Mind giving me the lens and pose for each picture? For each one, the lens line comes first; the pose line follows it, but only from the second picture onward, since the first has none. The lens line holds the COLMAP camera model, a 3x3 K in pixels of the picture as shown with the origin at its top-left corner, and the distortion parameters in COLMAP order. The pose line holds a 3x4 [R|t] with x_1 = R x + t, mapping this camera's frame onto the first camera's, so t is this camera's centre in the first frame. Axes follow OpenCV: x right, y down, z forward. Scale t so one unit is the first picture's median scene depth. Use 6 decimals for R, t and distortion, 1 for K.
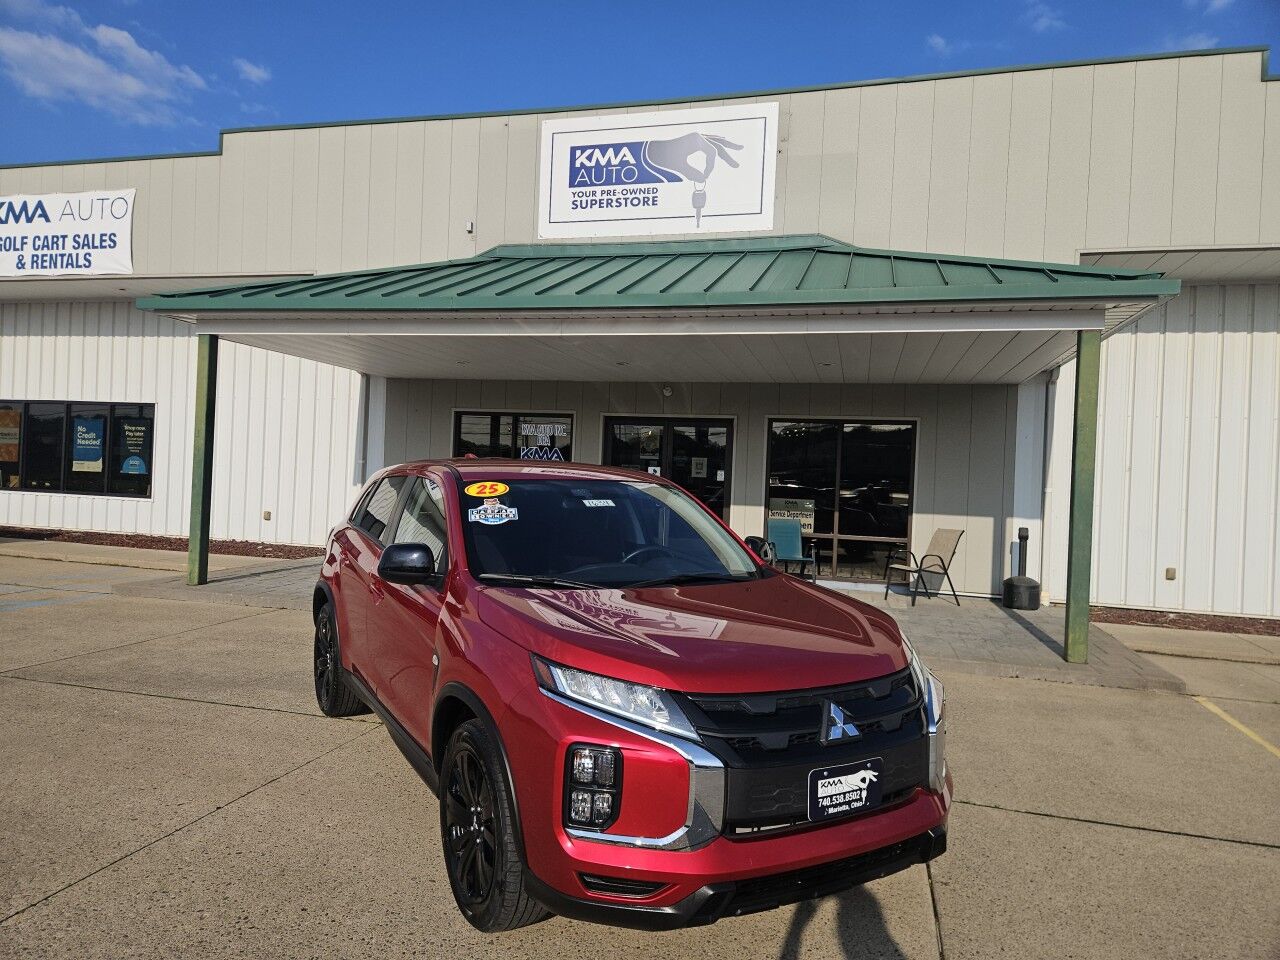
lens RADIAL K [[848.1, 0, 627.5], [0, 848.1, 483.2], [0, 0, 1]] dist [0.073758, -0.058930]
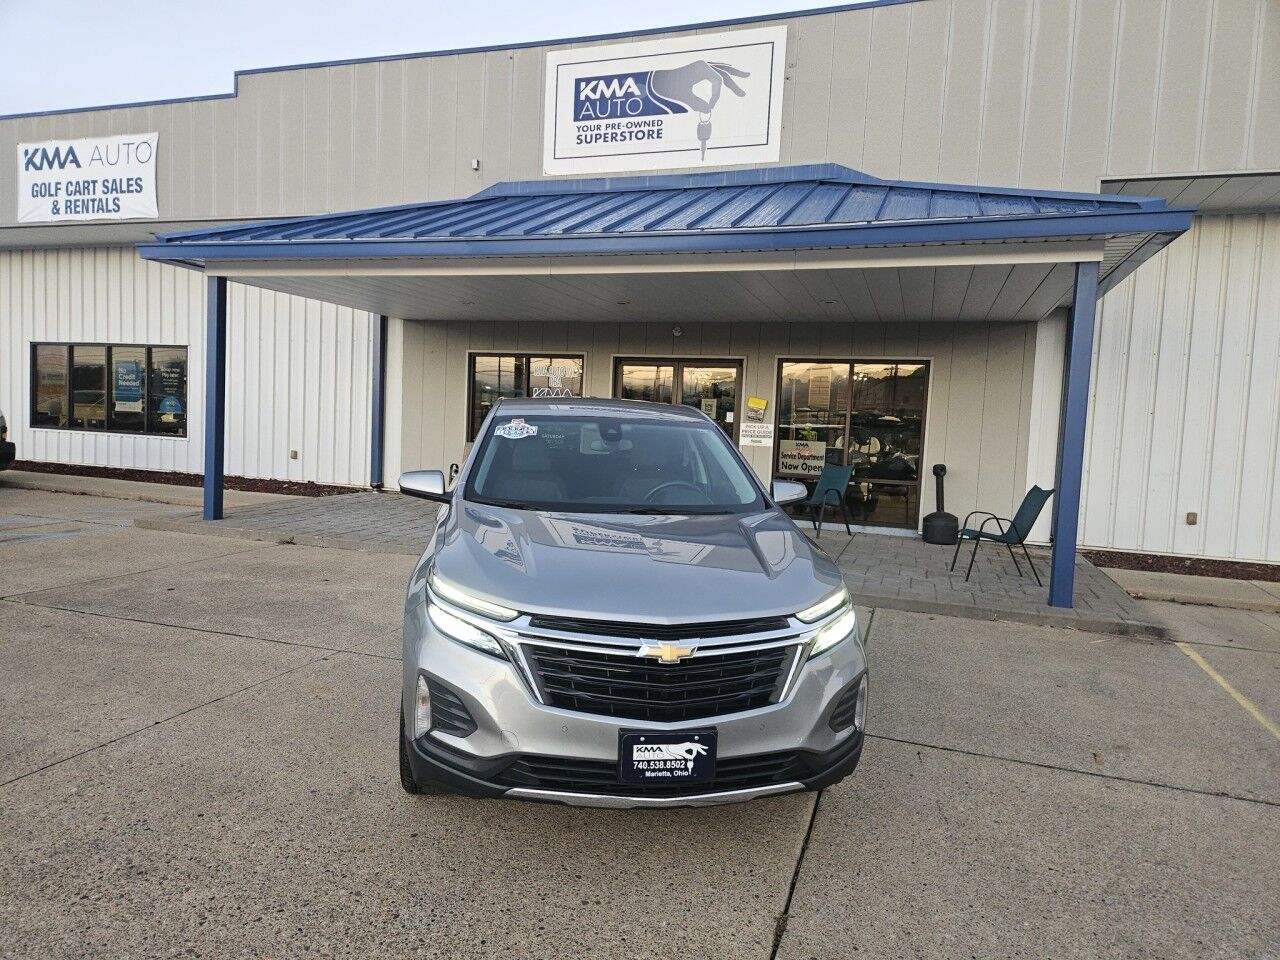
lens RADIAL K [[848.1, 0, 624.3], [0, 848.1, 478.3], [0, 0, 1]] dist [0.073758, -0.058930]
pose [[0.997542, 0.007158, -0.069706, 0.061527], [-0.002943, 0.998171, 0.060384, 0.003217], [0.070011, -0.060030, 0.995738, -0.000565]]
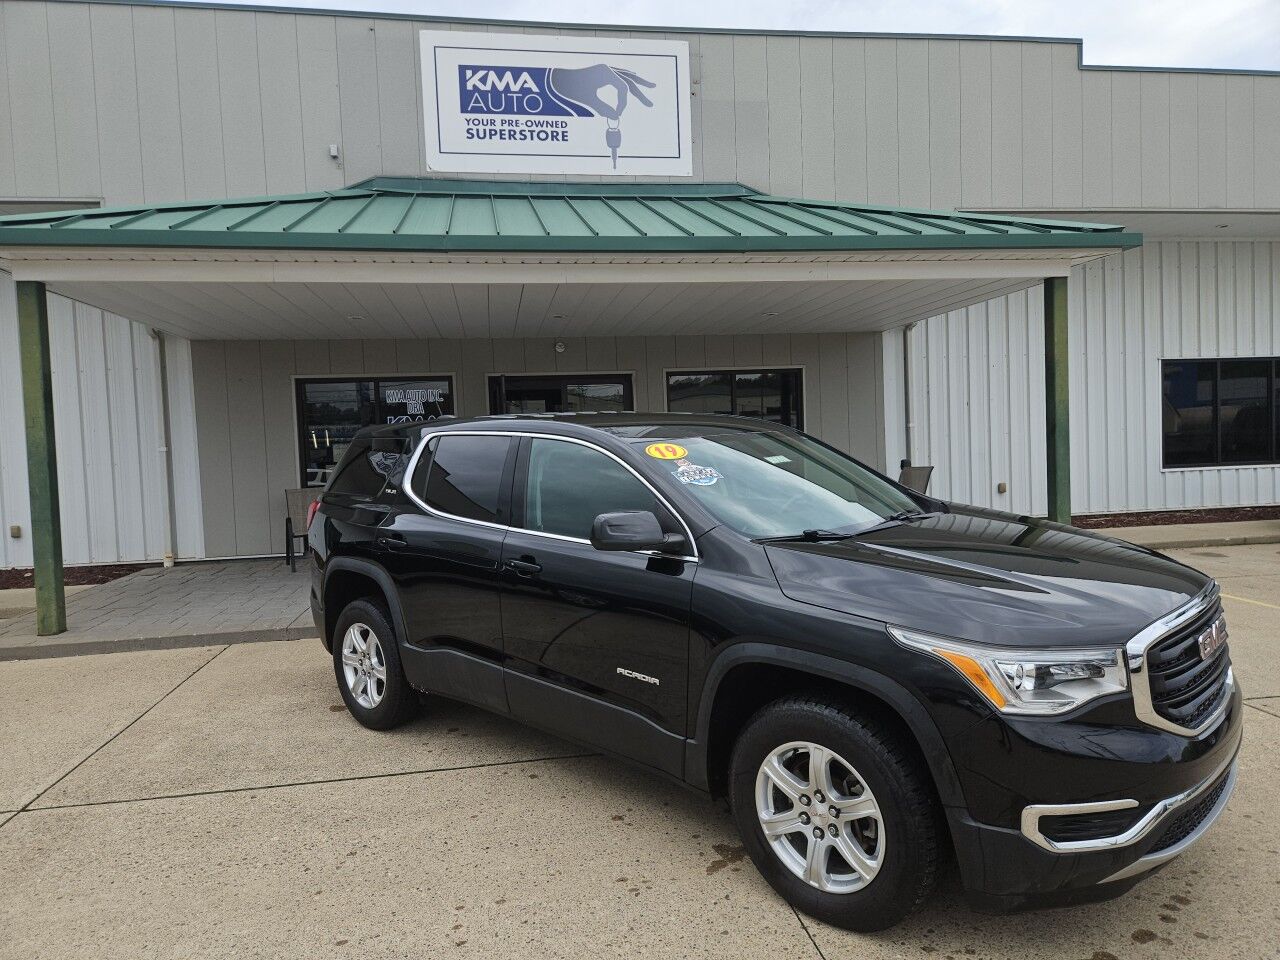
lens RADIAL K [[850.8, 0, 635.0], [0, 850.8, 482.7], [0, 0, 1]] dist [0.064610, -0.050002]
pose [[0.907120, -0.093220, 0.410419, -0.303979], [0.074961, 0.995356, 0.060399, -0.011915], [-0.414143, -0.024024, 0.909895, 0.123882]]
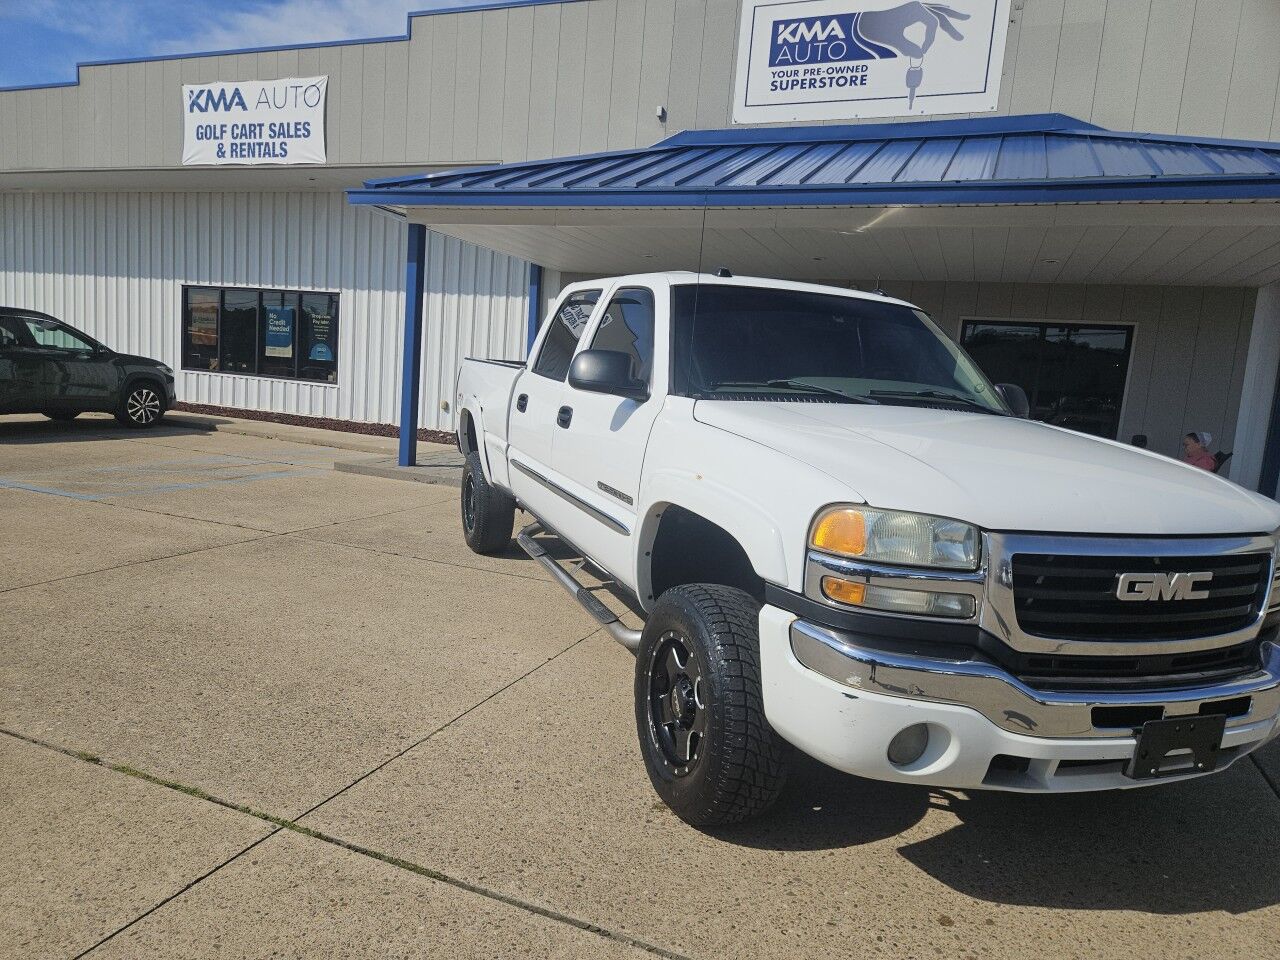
lens RADIAL K [[848.1, 0, 624.3], [0, 848.1, 490.6], [0, 0, 1]] dist [0.073758, -0.058930]
pose [[0.991722, 0.048311, -0.118967, -0.091757], [-0.033600, 0.991875, 0.122697, 0.008162], [0.123928, -0.117684, 0.985288, -0.014977]]
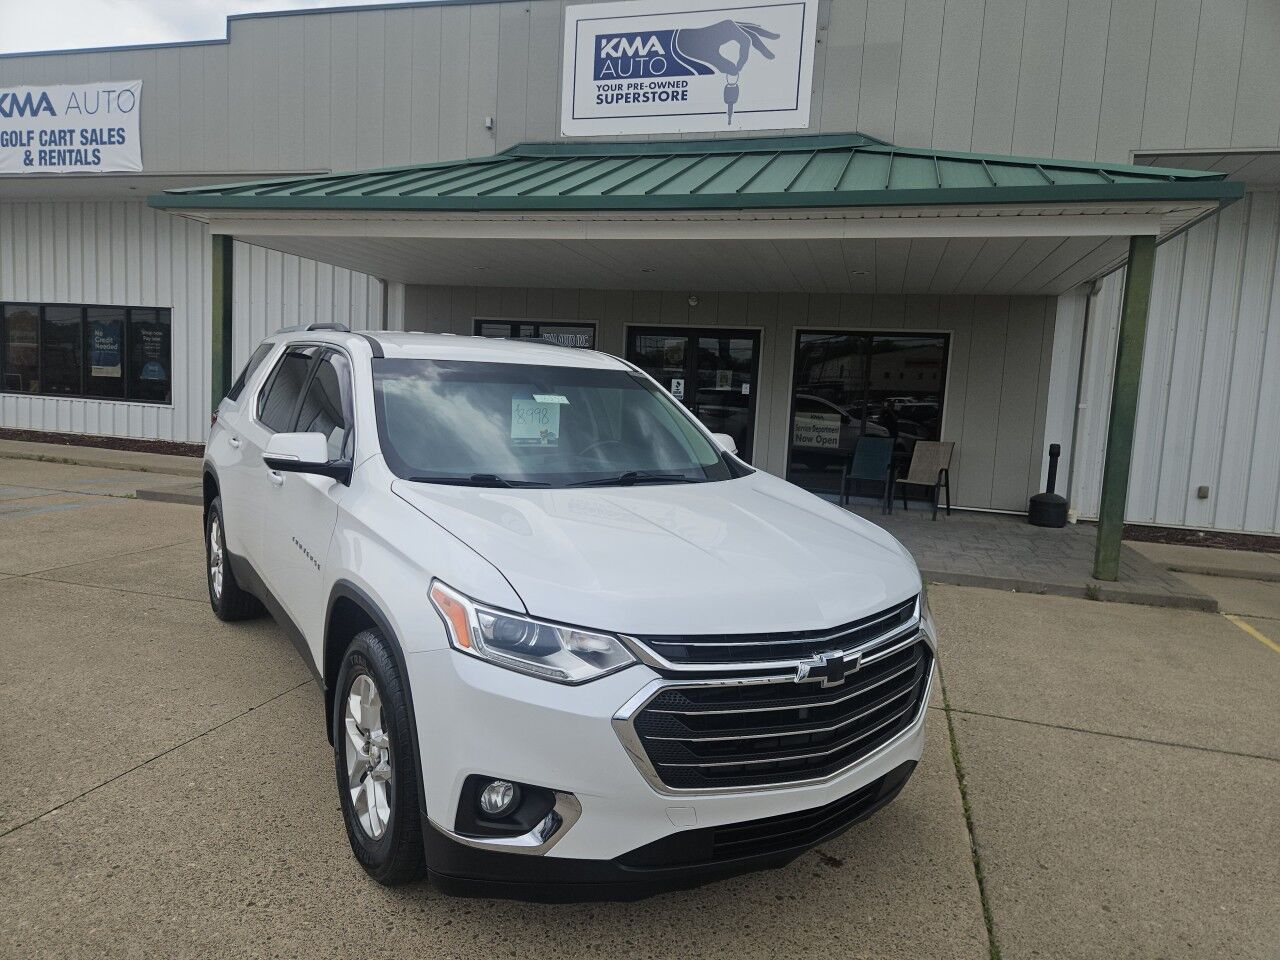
lens RADIAL K [[848.1, 0, 632.9], [0, 848.1, 476.8], [0, 0, 1]] dist [0.073758, -0.058930]
pose [[0.999831, 0.012666, -0.013349, -0.006831], [-0.011377, 0.995645, 0.092530, 0.003135], [0.014463, -0.092362, 0.995620, 0.012020]]
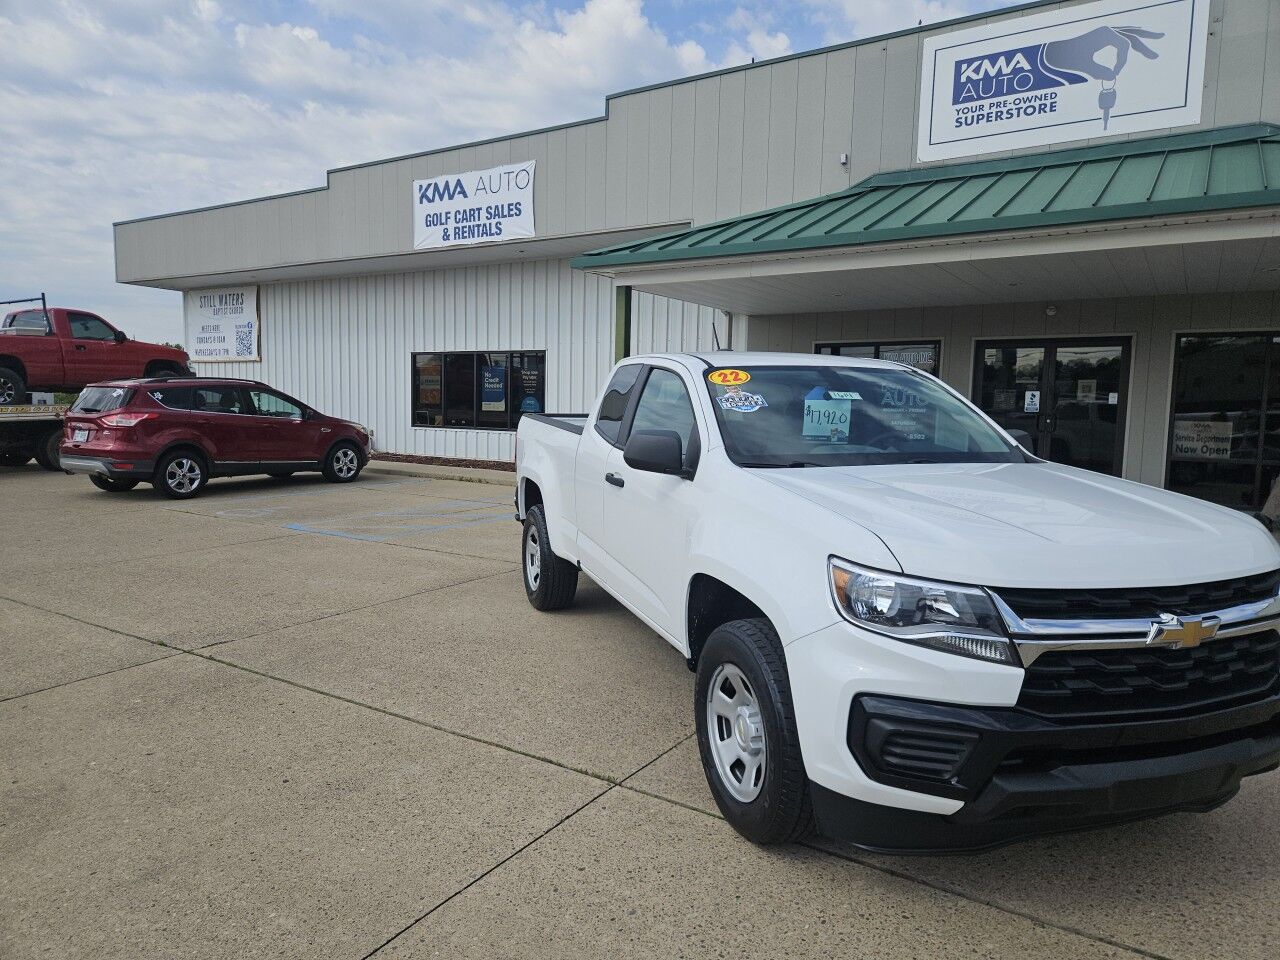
lens RADIAL K [[848.1, 0, 637.8], [0, 848.1, 488.2], [0, 0, 1]] dist [0.073758, -0.058930]
pose [[0.953279, 0.005847, -0.302034, -0.111674], [0.019168, 0.996627, 0.079790, 0.004395], [0.301482, -0.081851, 0.949952, -0.079912]]
